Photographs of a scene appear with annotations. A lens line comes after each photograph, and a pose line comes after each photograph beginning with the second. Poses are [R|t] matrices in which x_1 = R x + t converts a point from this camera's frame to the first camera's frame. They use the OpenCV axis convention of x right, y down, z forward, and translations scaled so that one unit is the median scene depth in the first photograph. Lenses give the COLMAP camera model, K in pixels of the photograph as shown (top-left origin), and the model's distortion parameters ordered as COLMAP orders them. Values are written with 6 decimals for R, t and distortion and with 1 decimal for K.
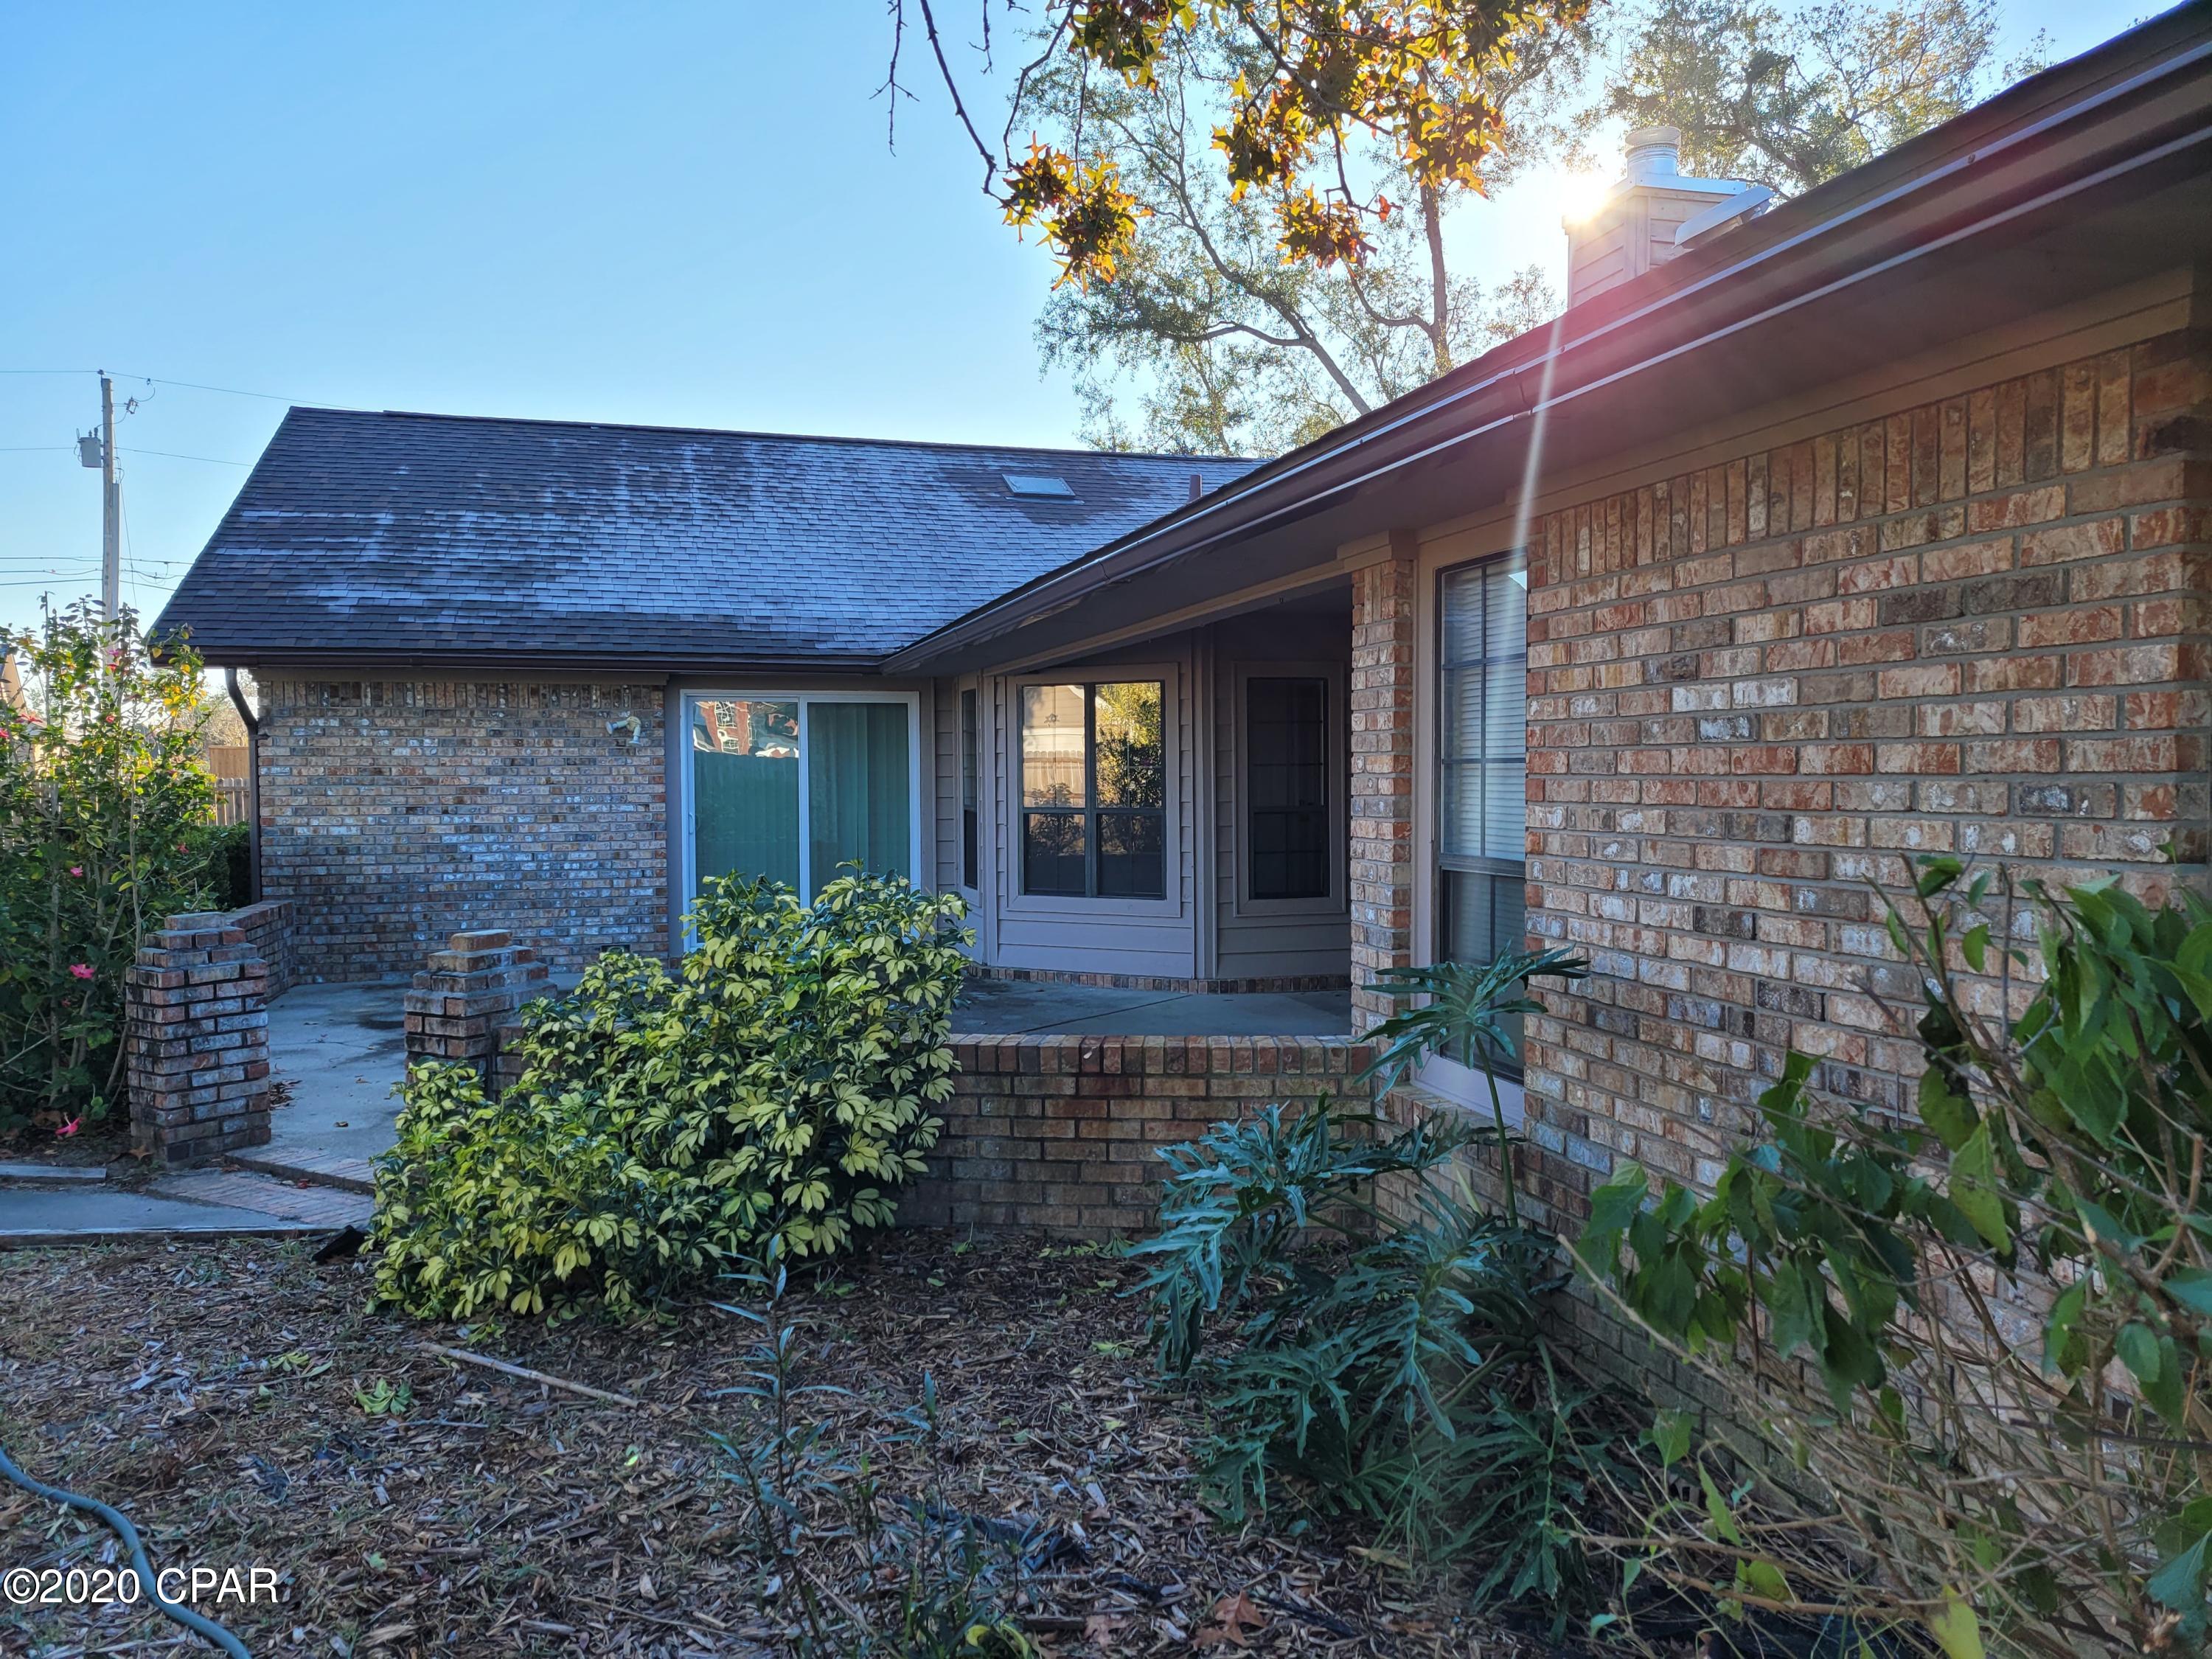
lens RADIAL K [[1674.5, 0, 1105.3], [0, 1674.5, 834.2], [0, 0, 1]] dist [0.058869, -0.028555]
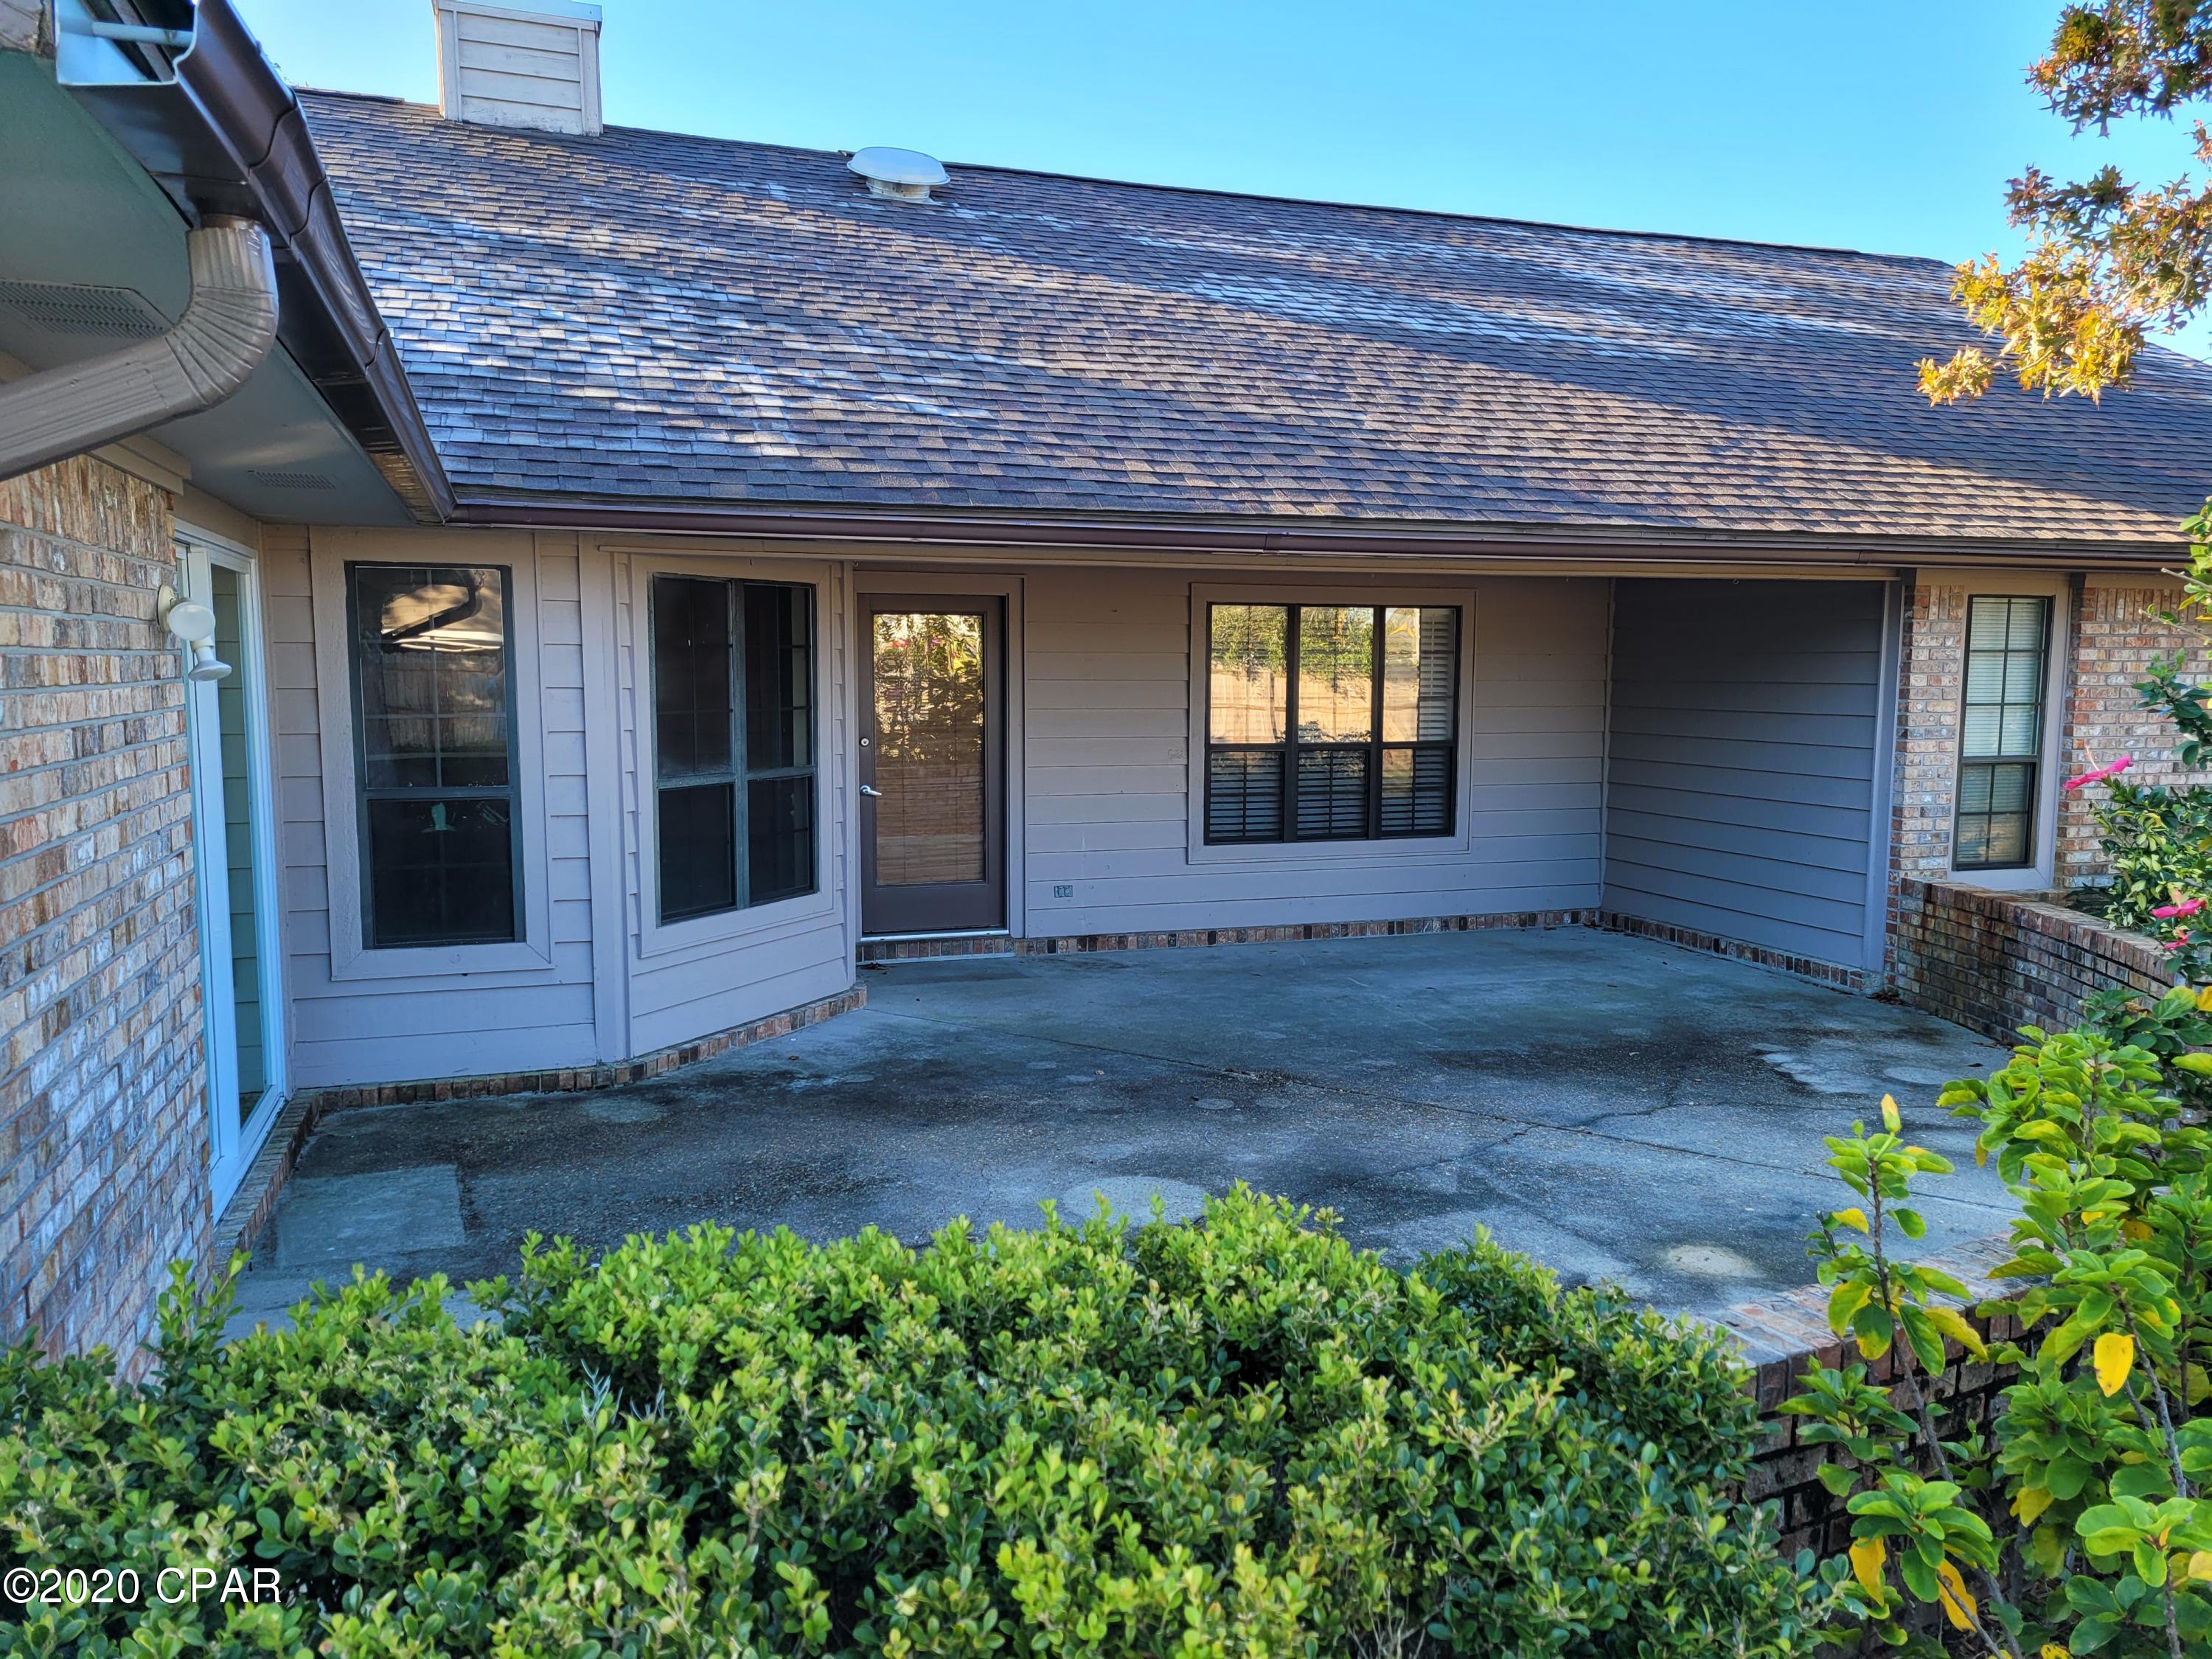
lens RADIAL K [[1674.5, 0, 1108.7], [0, 1674.5, 826.0], [0, 0, 1]] dist [0.058869, -0.028555]
pose [[-0.087480, -0.091485, 0.991957, -1.814205], [0.032948, 0.994963, 0.094668, -0.138640], [-0.995621, 0.040965, -0.084025, 2.480285]]
